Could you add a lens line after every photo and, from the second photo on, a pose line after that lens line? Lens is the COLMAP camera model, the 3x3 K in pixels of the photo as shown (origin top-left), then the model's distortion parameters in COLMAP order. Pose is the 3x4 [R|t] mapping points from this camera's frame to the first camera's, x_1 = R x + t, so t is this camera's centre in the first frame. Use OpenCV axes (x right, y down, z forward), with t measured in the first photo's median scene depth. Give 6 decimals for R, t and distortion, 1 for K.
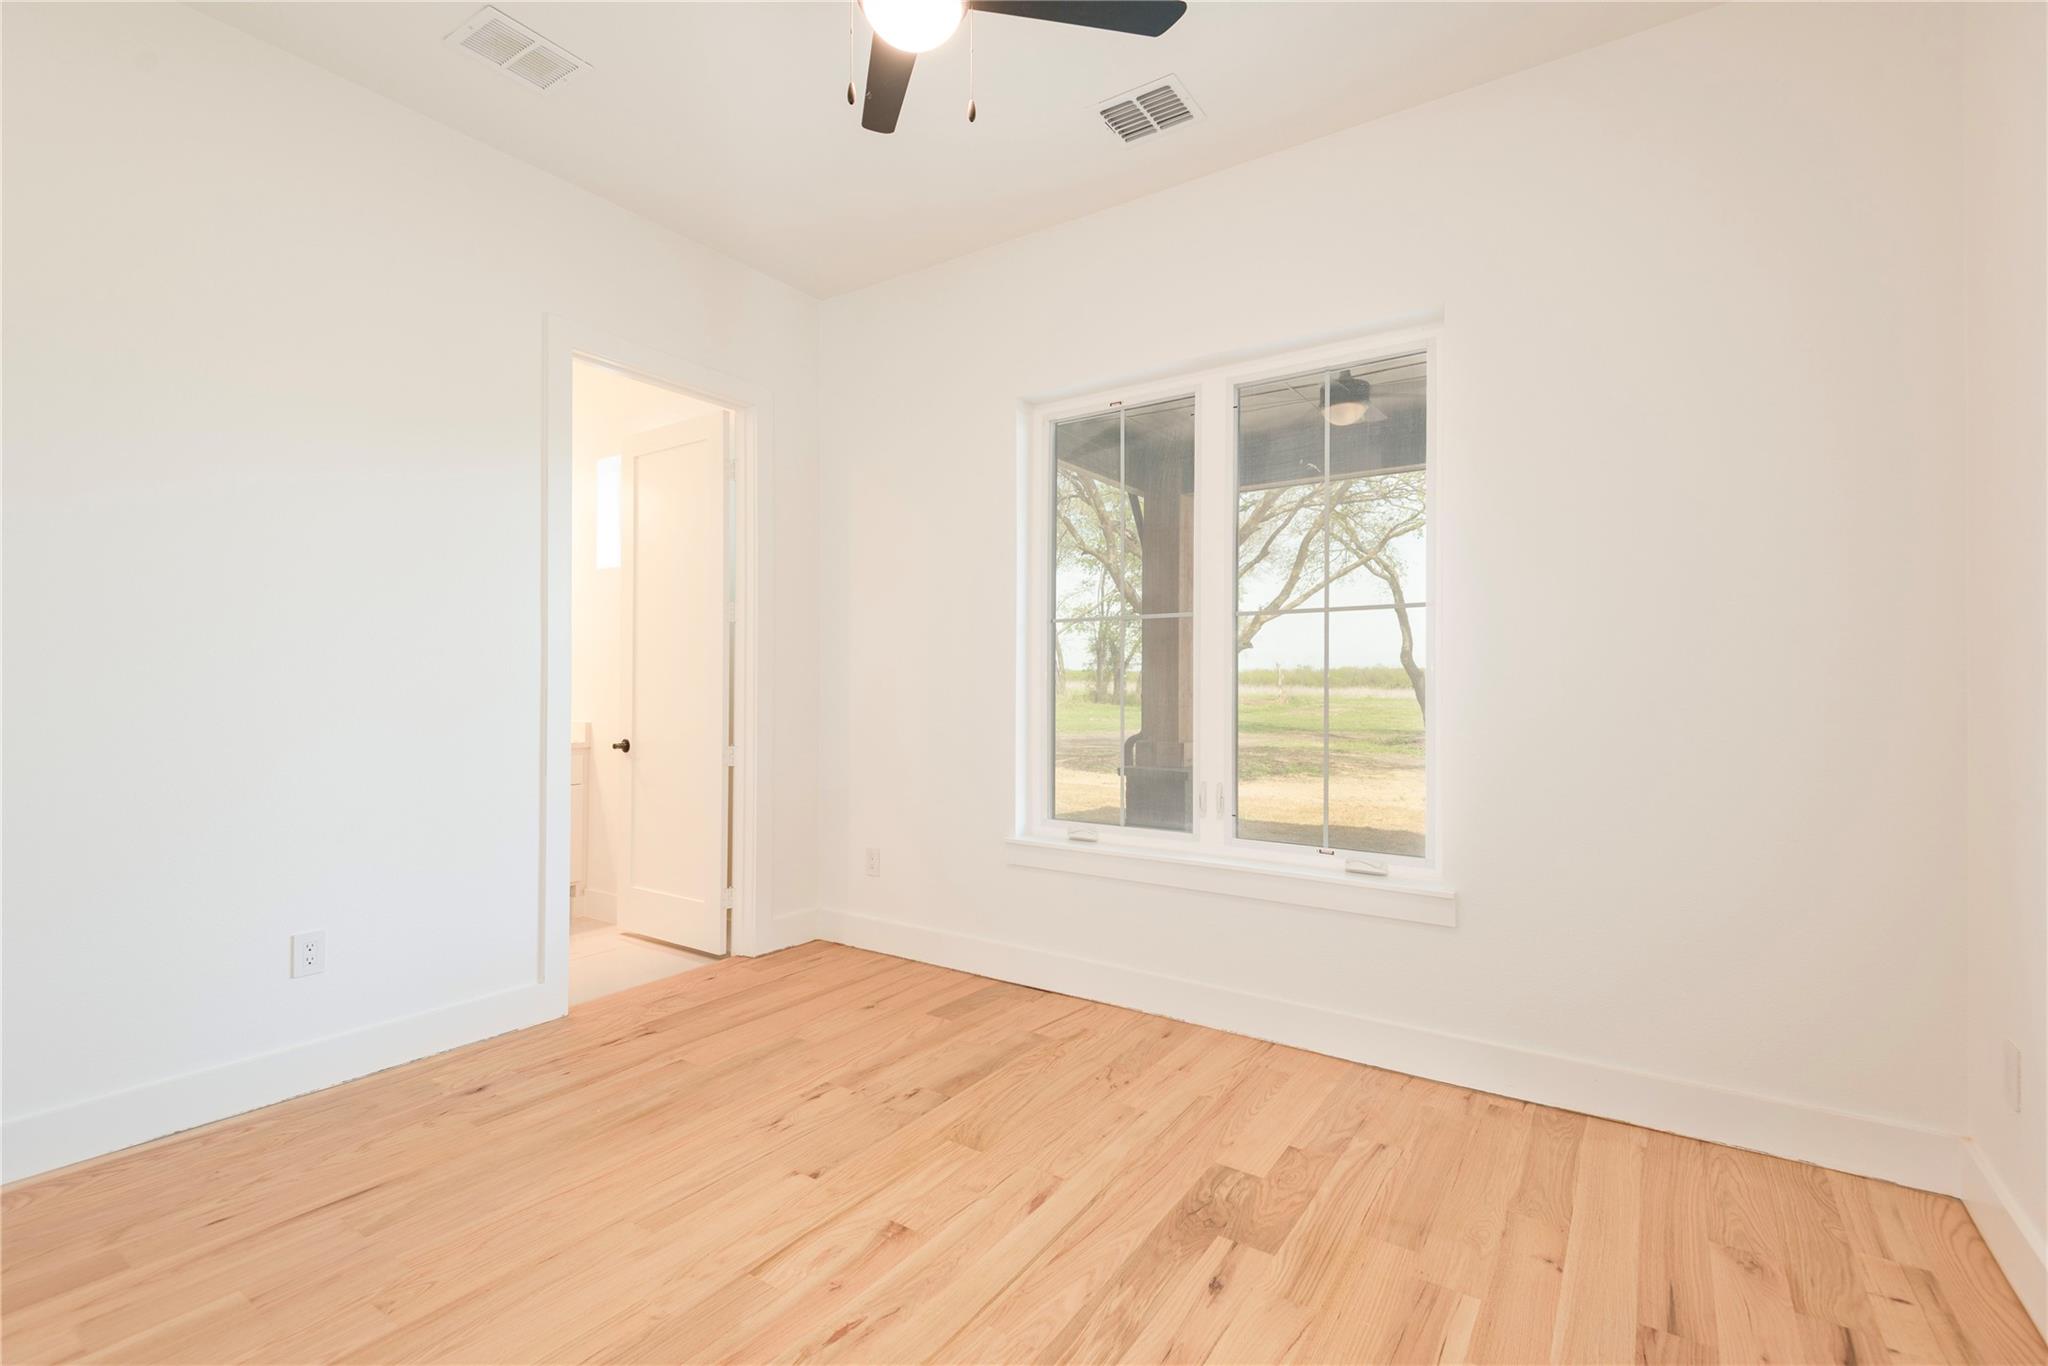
lens RADIAL K [[920.8, 0, 1022.3], [0, 920.8, 683.4], [0, 0, 1]] dist [0.000509, -0.000378]
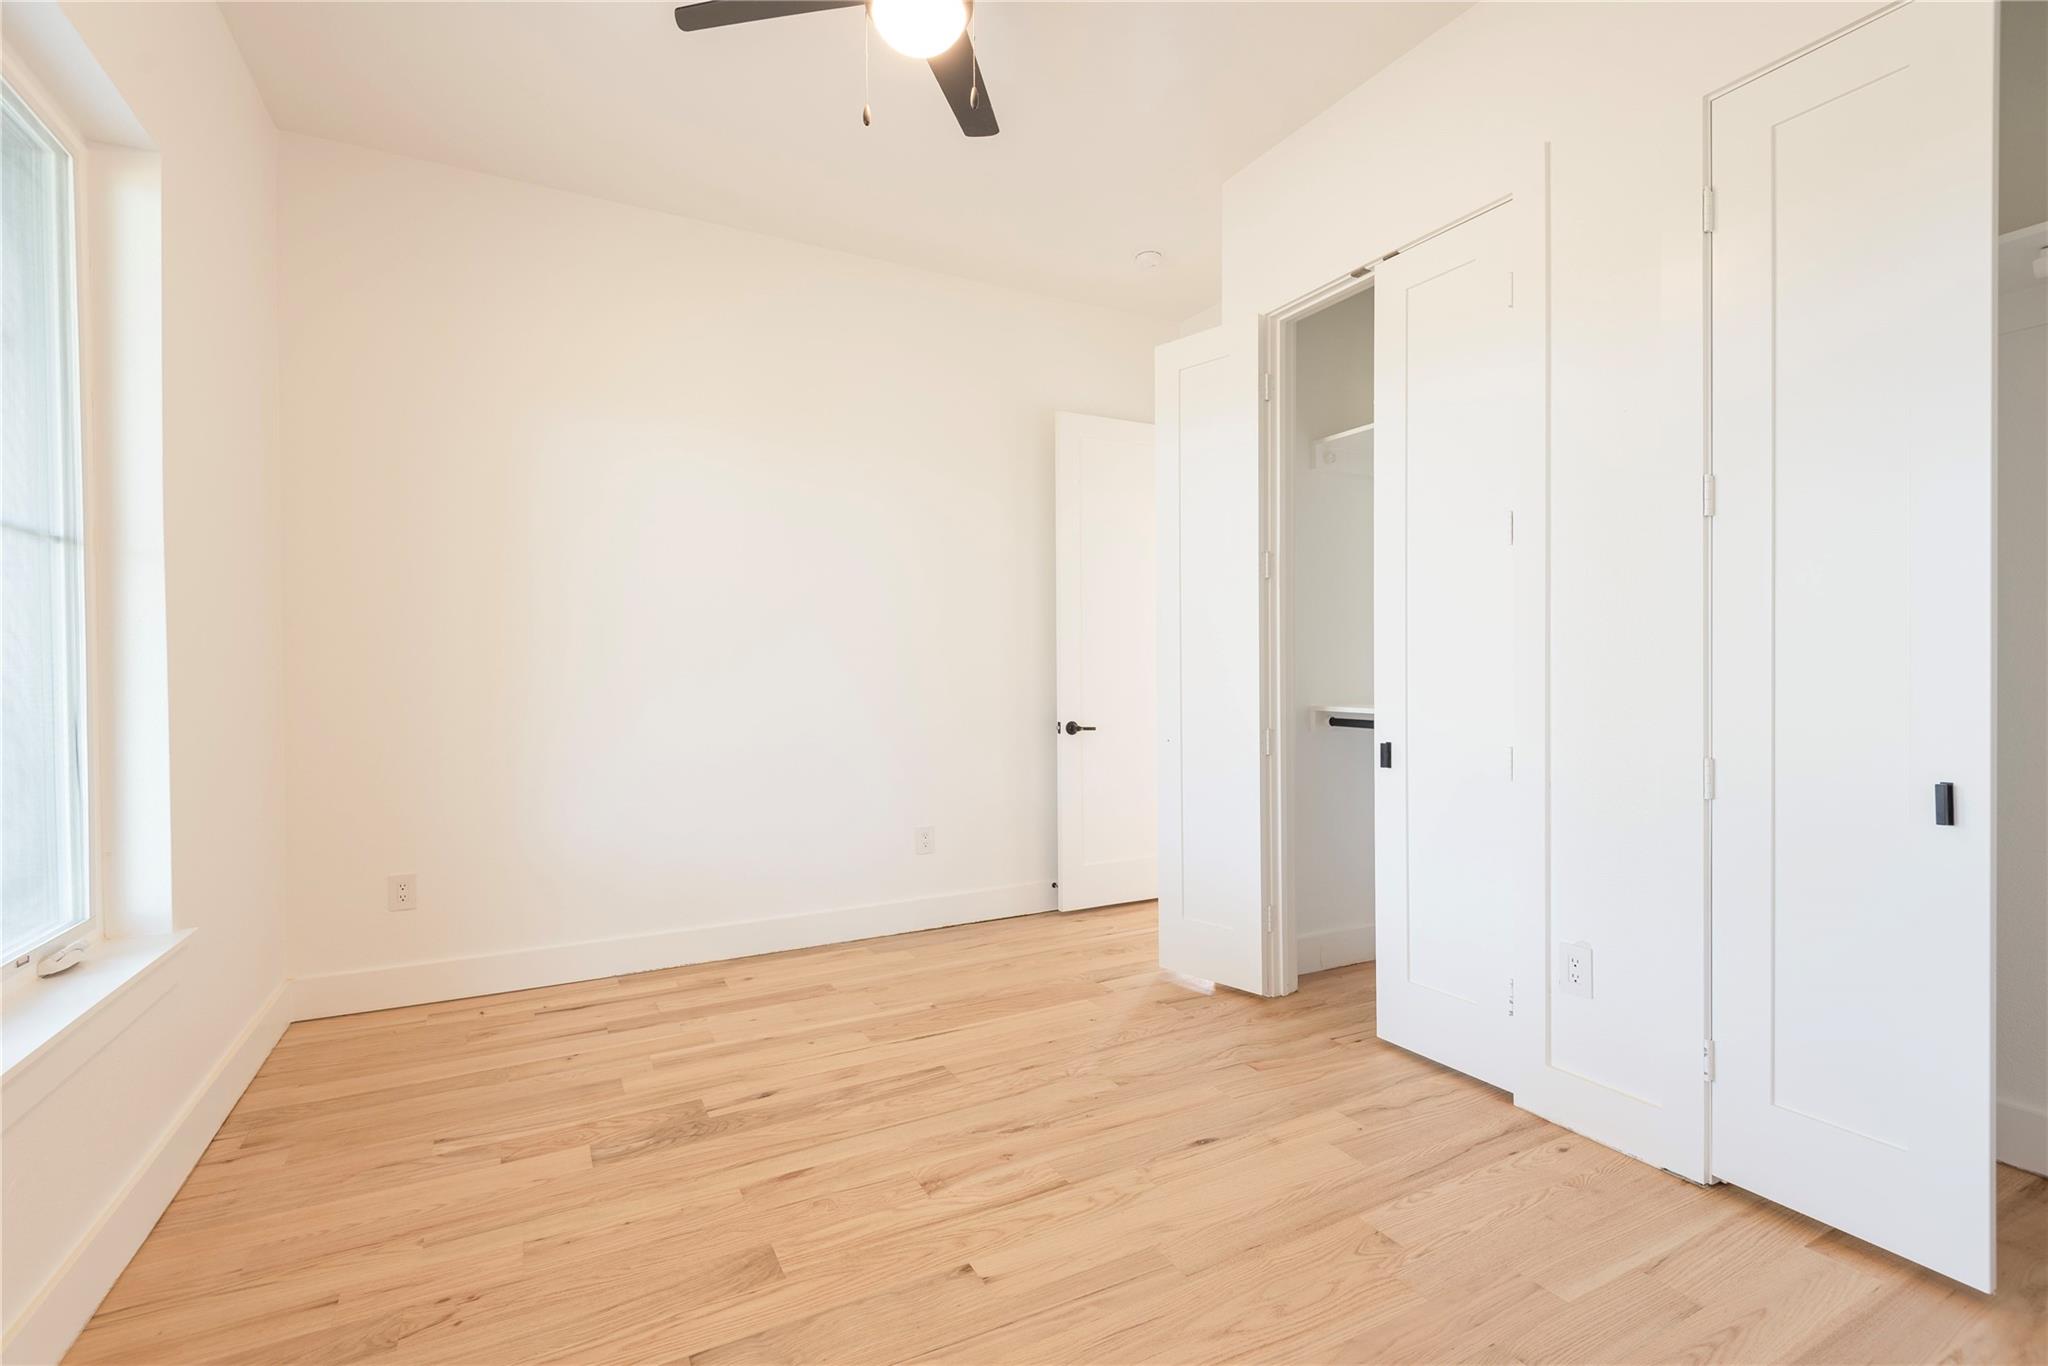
lens RADIAL K [[920.8, 0, 1024.2], [0, 920.8, 680.2], [0, 0, 1]] dist [0.000509, -0.000378]
pose [[-0.886390, -0.004259, 0.462920, -0.714288], [-0.000687, 0.999969, 0.007885, 0.015054], [-0.462939, 0.006671, -0.886365, 1.881868]]
